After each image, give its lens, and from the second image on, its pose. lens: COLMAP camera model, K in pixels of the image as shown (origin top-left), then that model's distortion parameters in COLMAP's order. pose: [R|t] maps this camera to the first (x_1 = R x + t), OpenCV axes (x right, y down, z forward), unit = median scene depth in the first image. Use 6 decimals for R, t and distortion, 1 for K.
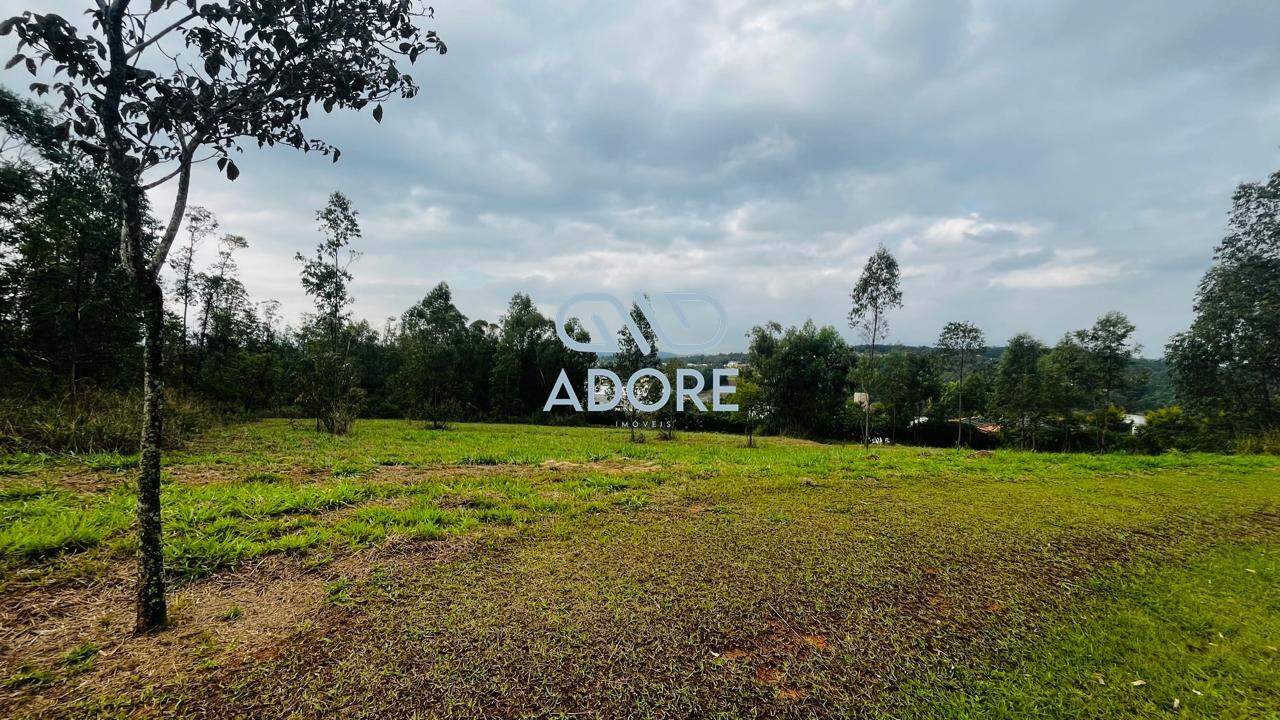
lens RADIAL K [[536.5, 0, 640.0], [0, 536.5, 360.0], [0, 0, 1]] dist [0.023762, 0.000013]
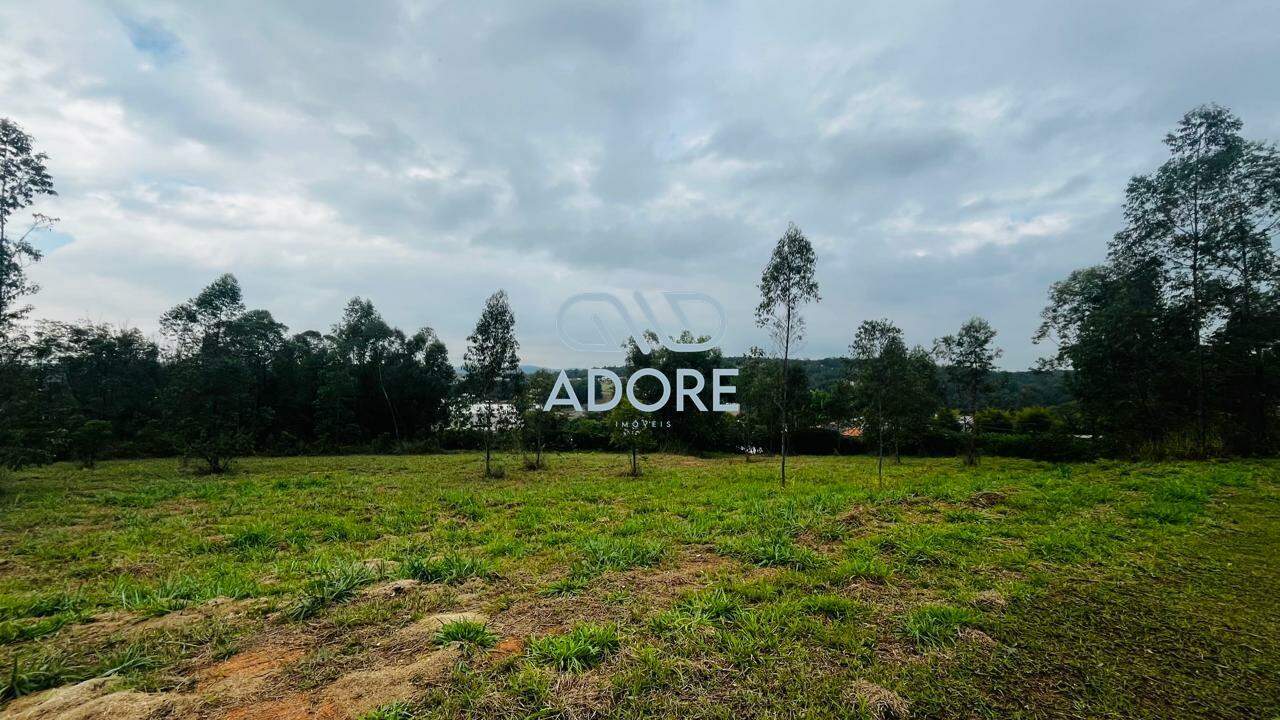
lens RADIAL K [[539.4, 0, 651.1], [0, 539.4, 360.6], [0, 0, 1]] dist [0.000008, 0.000002]
pose [[0.967851, -0.011259, 0.251273, 0.022254], [0.017538, 0.999587, -0.022761, 0.004524], [-0.250913, 0.026436, 0.967649, 0.178656]]
